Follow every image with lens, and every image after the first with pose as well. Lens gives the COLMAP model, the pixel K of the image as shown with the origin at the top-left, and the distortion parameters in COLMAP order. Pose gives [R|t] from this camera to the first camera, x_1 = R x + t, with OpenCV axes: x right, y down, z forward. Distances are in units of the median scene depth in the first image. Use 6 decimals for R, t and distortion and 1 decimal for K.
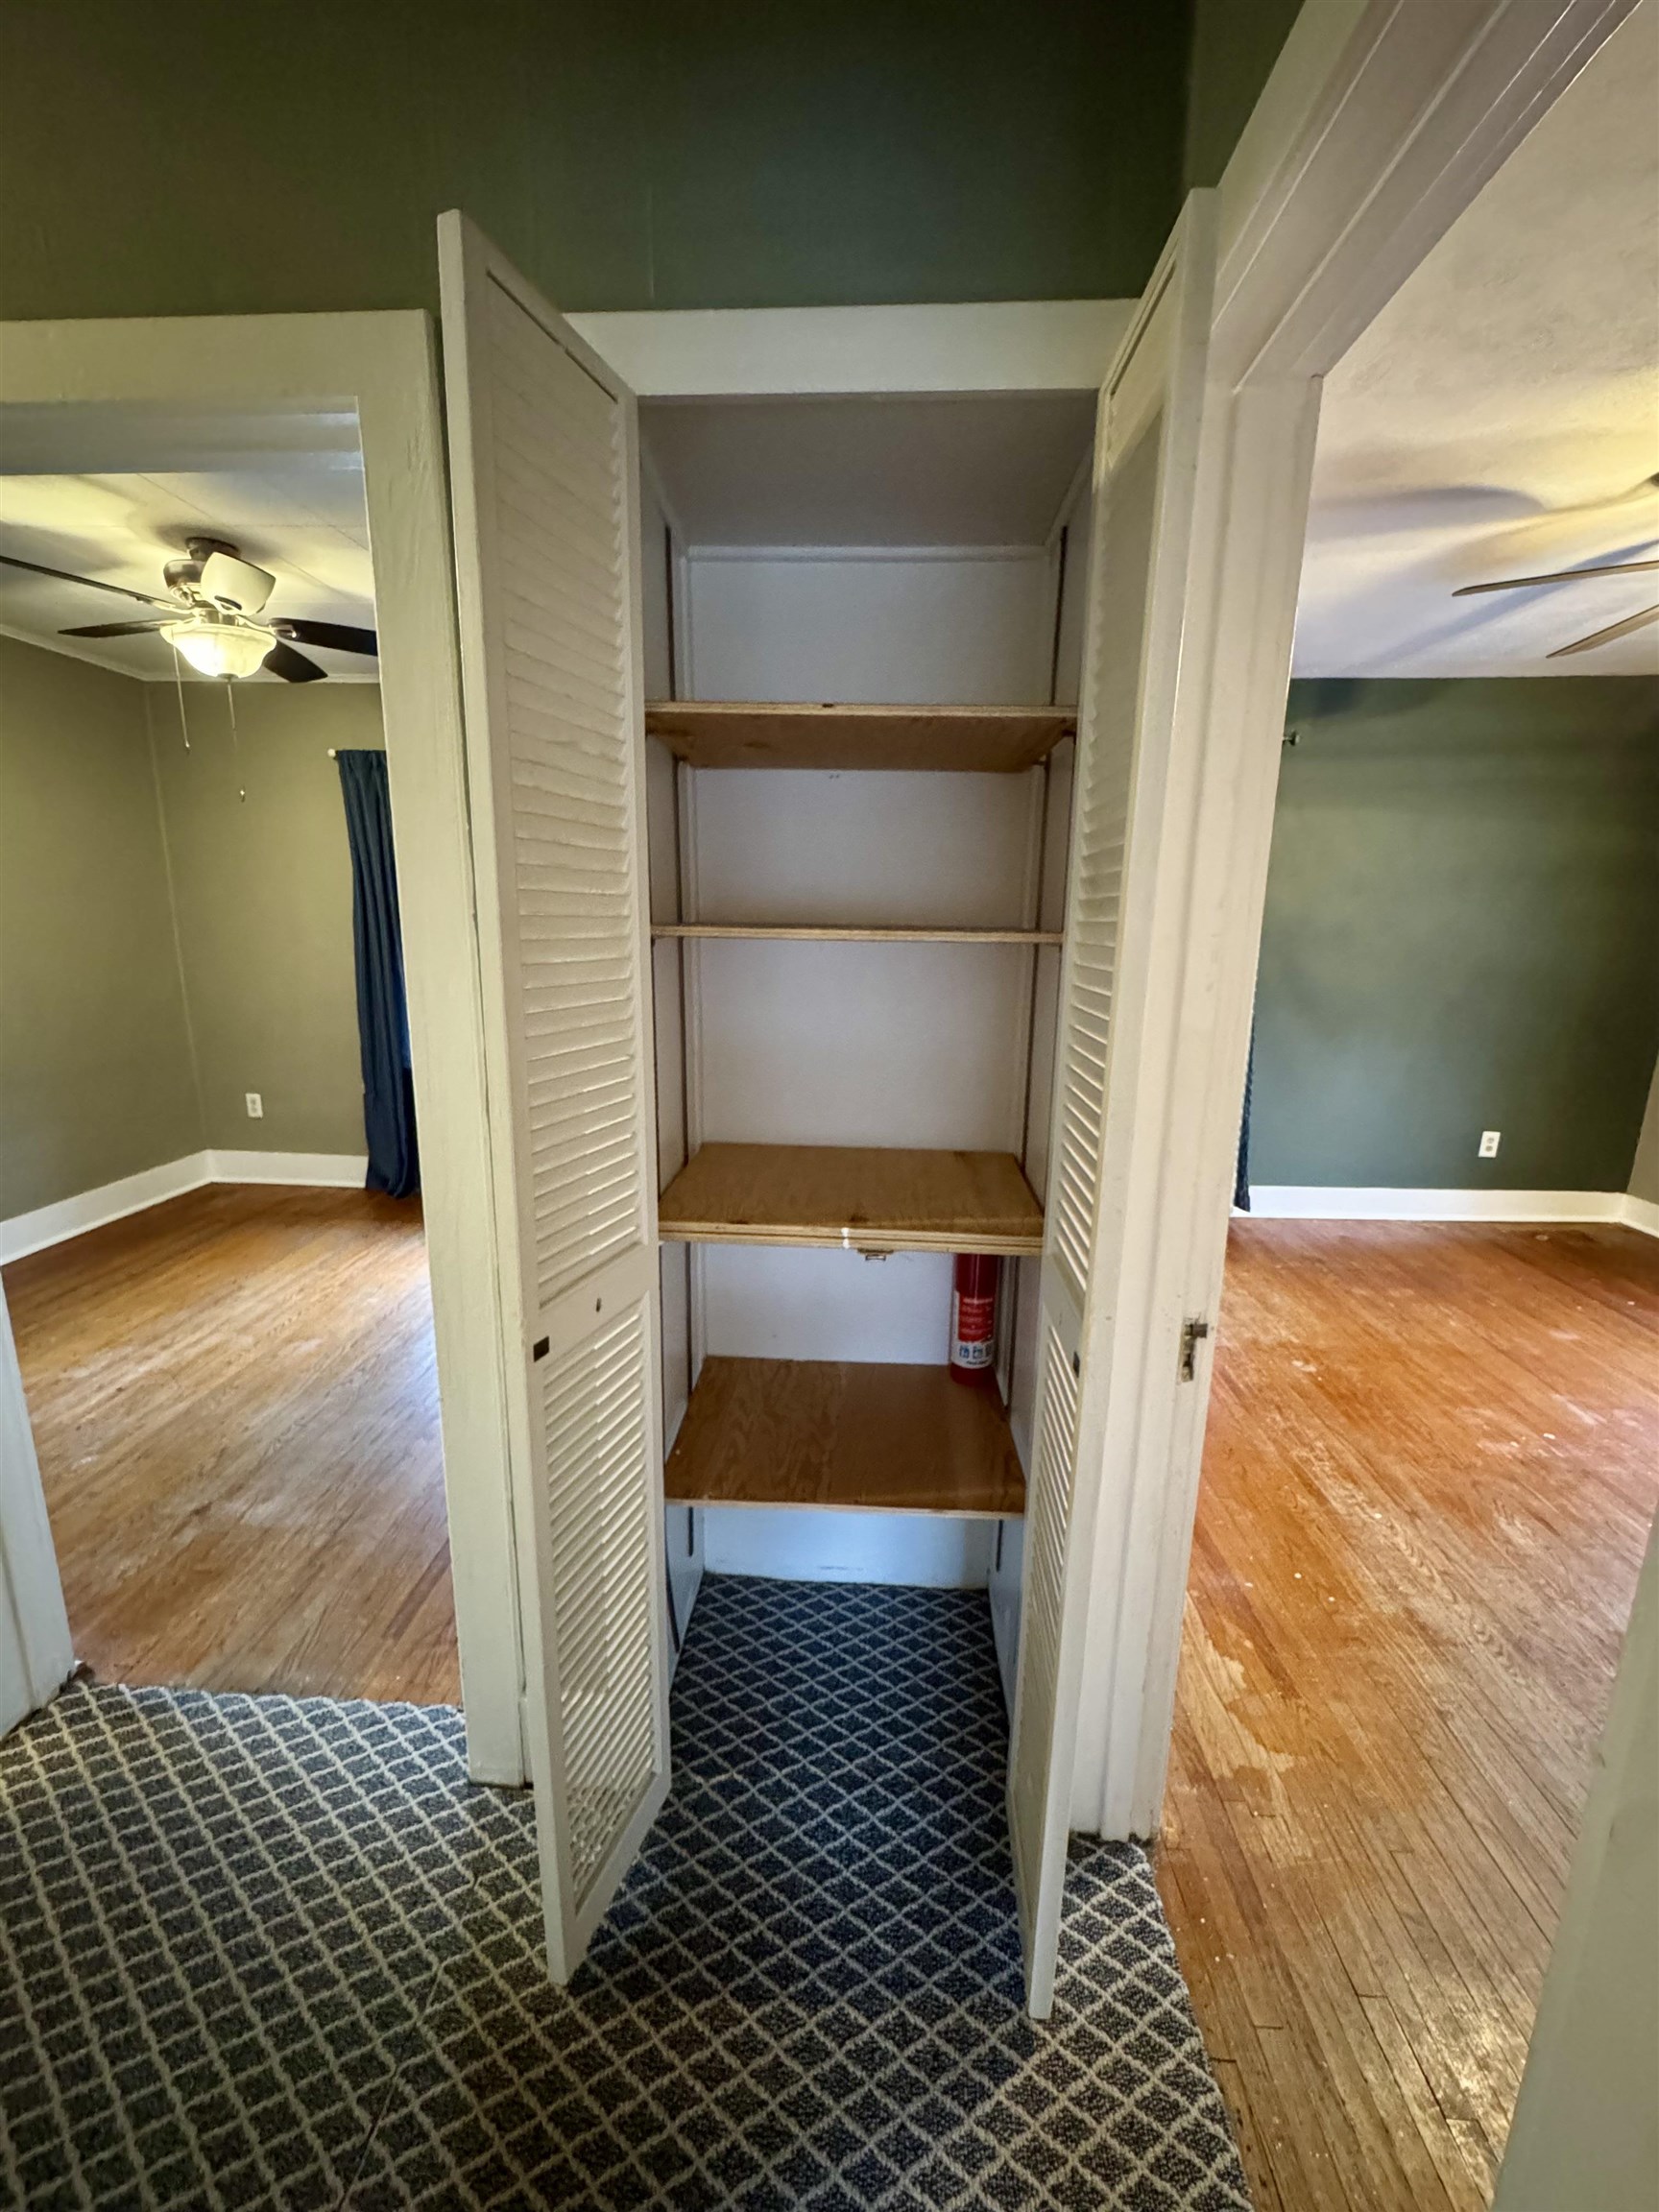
lens RADIAL K [[889.0, 0, 829.5], [0, 889.0, 1106.0], [0, 0, 1]] dist [-0.002881, -0.000319]
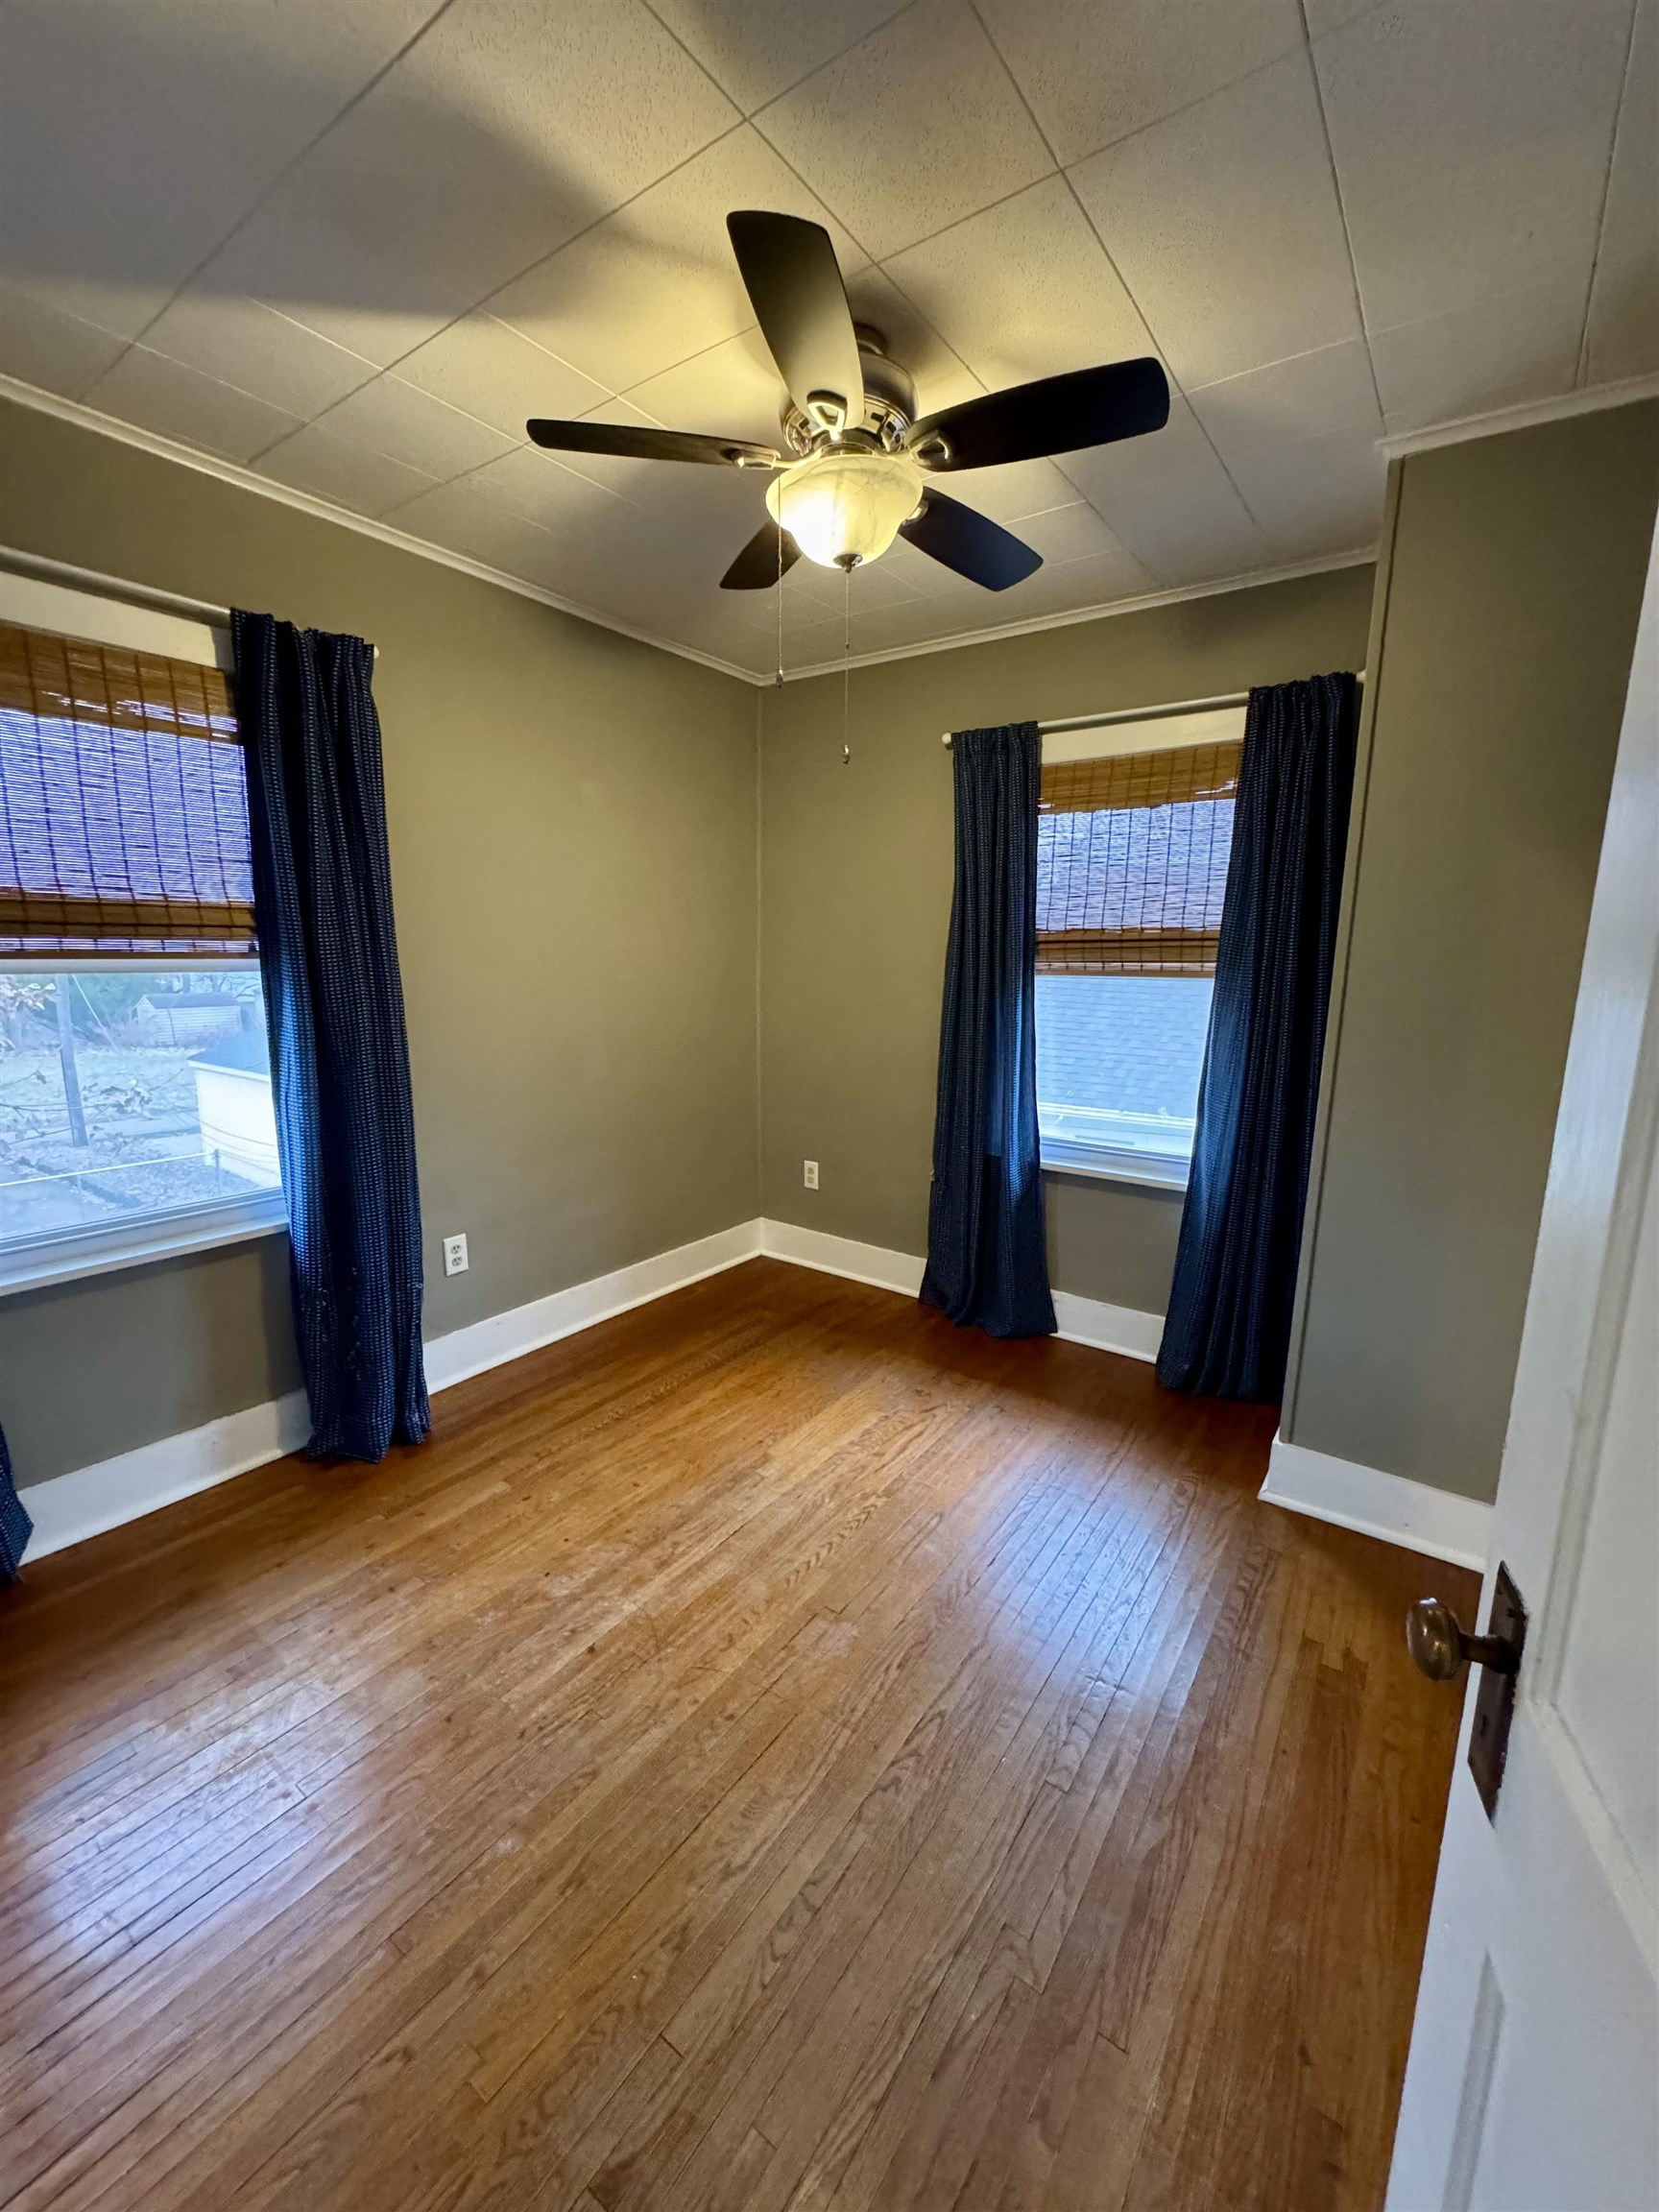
lens RADIAL K [[889.0, 0, 829.5], [0, 889.0, 1106.0], [0, 0, 1]] dist [-0.002881, -0.000319]
pose [[0.843180, 0.090428, -0.529973, -0.269268], [-0.111604, 0.993721, -0.008005, -0.083772], [0.525921, 0.065897, 0.847977, 0.405934]]
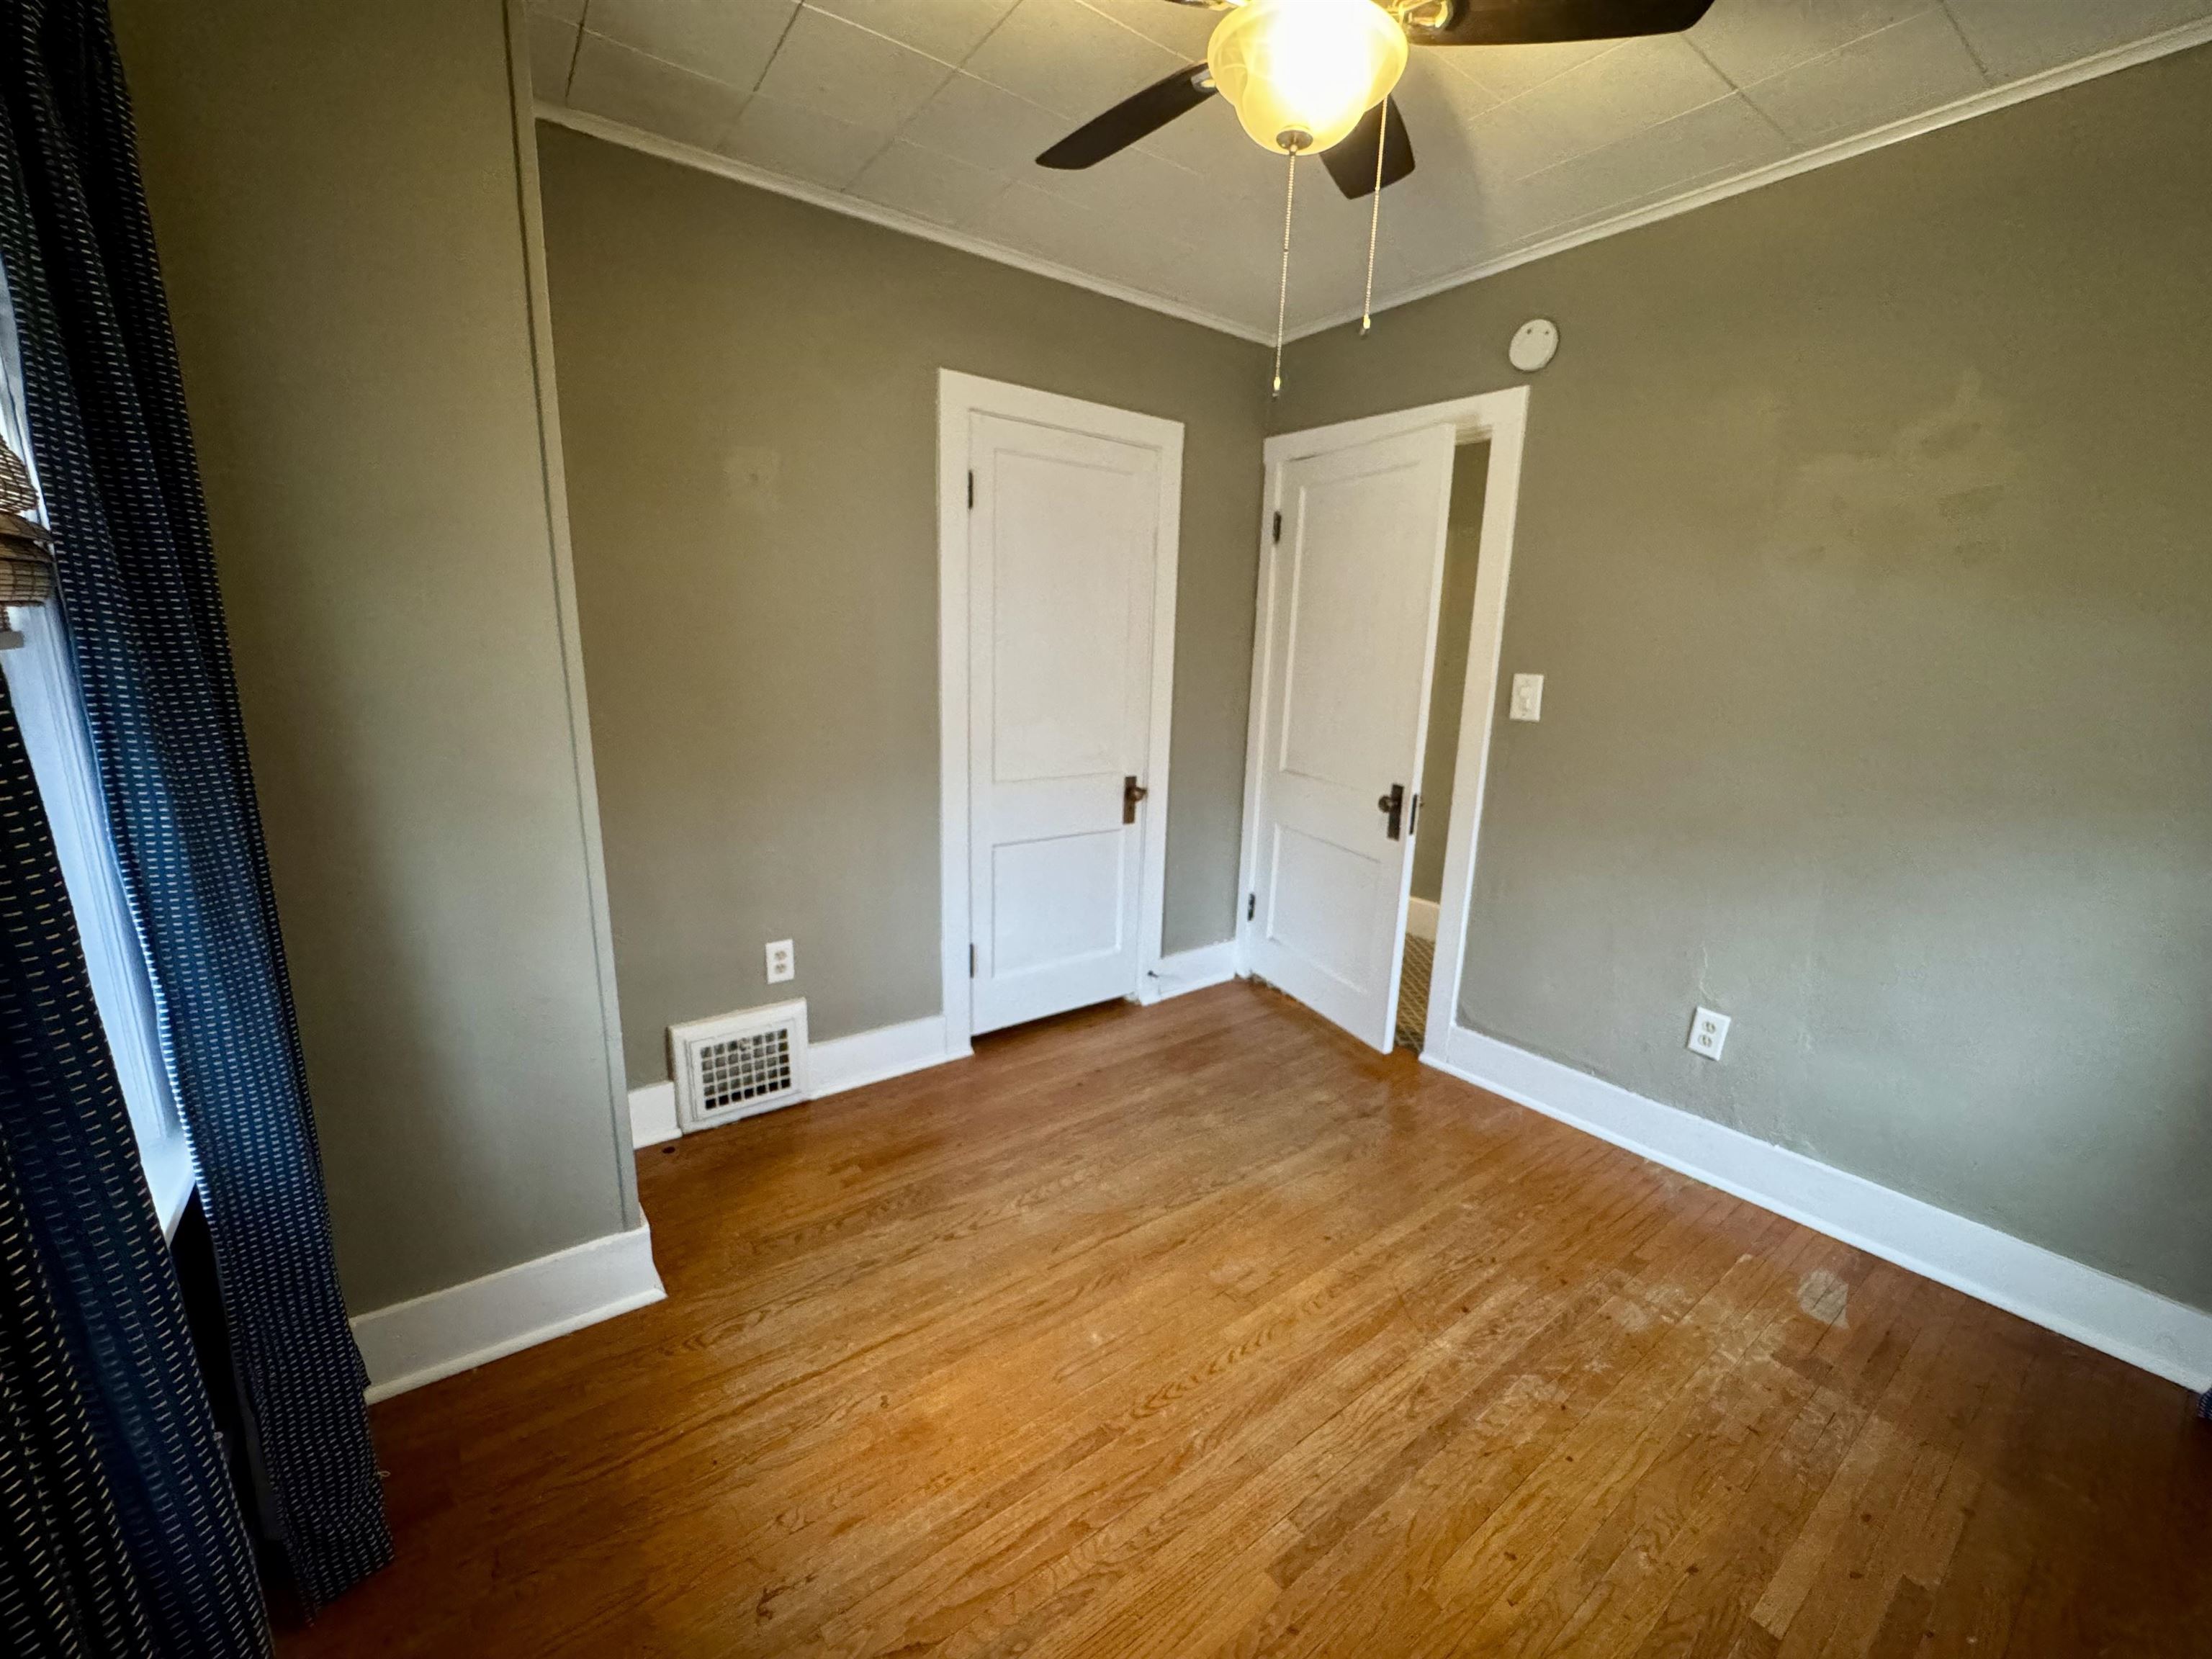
lens RADIAL K [[889.0, 0, 1106.0], [0, 889.0, 829.5], [0, 0, 1]] dist [-0.002881, -0.000319]
pose [[-0.639139, -0.196578, 0.743544, -0.868081], [0.118998, 0.929865, 0.348126, -0.256933], [-0.759829, 0.310981, -0.570921, 1.221325]]
